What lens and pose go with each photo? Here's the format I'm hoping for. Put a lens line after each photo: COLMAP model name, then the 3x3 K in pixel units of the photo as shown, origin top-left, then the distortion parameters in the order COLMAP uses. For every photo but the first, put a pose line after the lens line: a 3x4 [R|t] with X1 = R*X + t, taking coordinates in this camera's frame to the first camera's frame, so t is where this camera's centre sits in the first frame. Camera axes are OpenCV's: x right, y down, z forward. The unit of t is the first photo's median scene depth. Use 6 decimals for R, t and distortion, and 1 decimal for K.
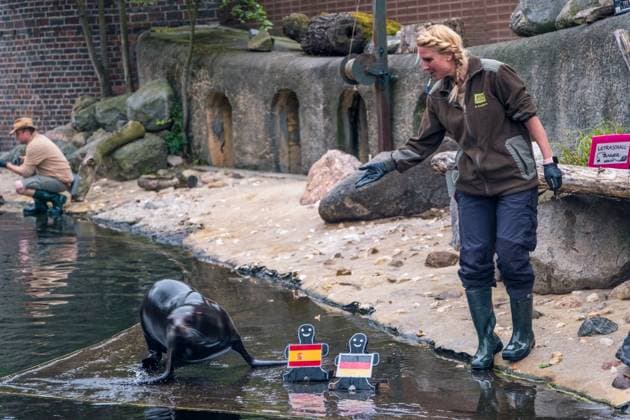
lens RADIAL K [[1516.8, 0, 315.0], [0, 1516.8, 210.0], [0, 0, 1]] dist [0.060068, -1.251879]
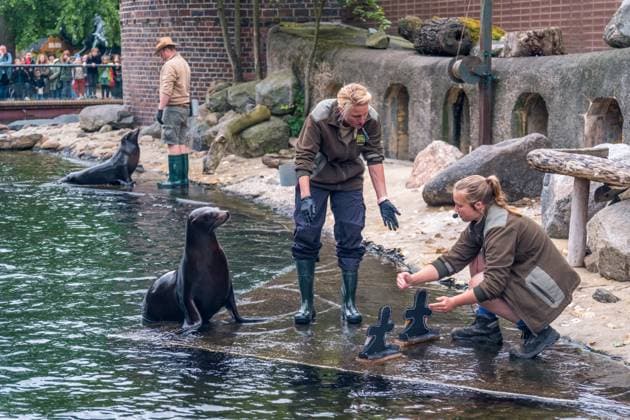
lens RADIAL K [[1364.7, 0, 315.0], [0, 1364.7, 210.0], [0, 0, 1]] dist [0.086225, -1.318434]
pose [[0.995878, 0.055209, -0.071966, -0.002578], [-0.054035, 0.998374, 0.018169, -0.001606], [0.072852, -0.014206, 0.997242, -0.010650]]
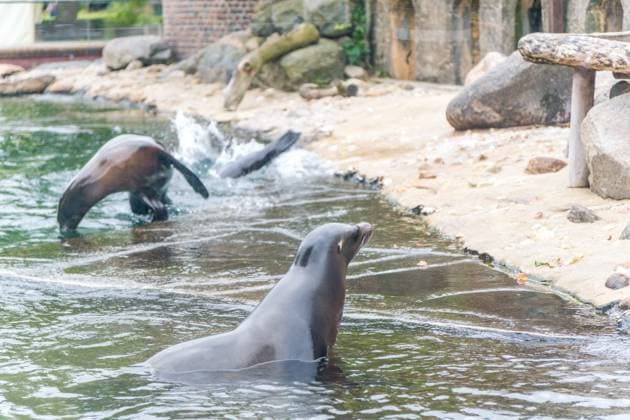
lens RADIAL K [[1777.0, 0, 315.0], [0, 1777.0, 210.0], [0, 0, 1]] dist [-0.014550, -1.527250]
pose [[0.980959, 0.047155, -0.188404, 0.091970], [-0.042838, 0.998719, 0.026920, 0.022655], [0.189432, -0.018337, 0.981723, 0.002316]]
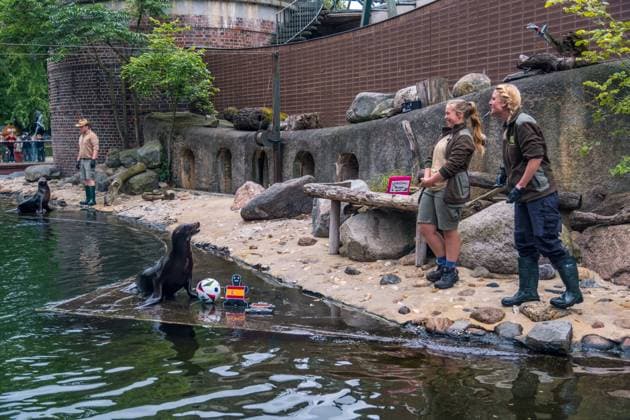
lens RADIAL K [[803.0, 0, 315.0], [0, 803.0, 210.0], [0, 0, 1]] dist [0.031828, -0.018708]
pose [[0.995235, 0.025653, 0.094066, 0.000329], [-0.025043, 0.999657, -0.007666, 0.000848], [-0.094230, 0.005274, 0.995536, 0.016401]]
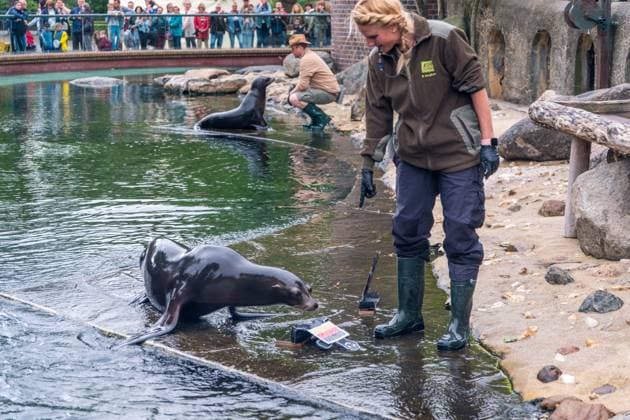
lens RADIAL K [[1258.0, 0, 315.0], [0, 1258.0, 210.0], [0, 0, 1]] dist [0.003601, -0.276021]
pose [[0.943447, 0.095665, -0.317422, 0.124019], [-0.073613, 0.994010, 0.080780, -0.013507], [0.323248, -0.052846, 0.944838, 0.107400]]
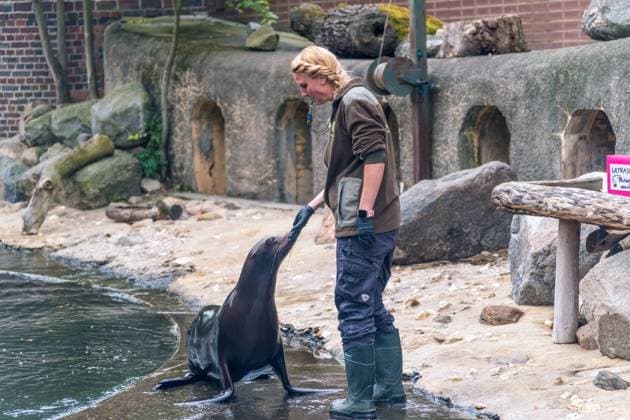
lens RADIAL K [[1941.8, 0, 315.0], [0, 1941.8, 210.0], [0, 0, 1]] dist [0.077932, -3.627551]
pose [[0.999794, 0.019377, 0.006077, -0.014028], [-0.019245, 0.999591, -0.021143, 0.000292], [-0.006484, 0.021022, 0.999758, -0.020379]]
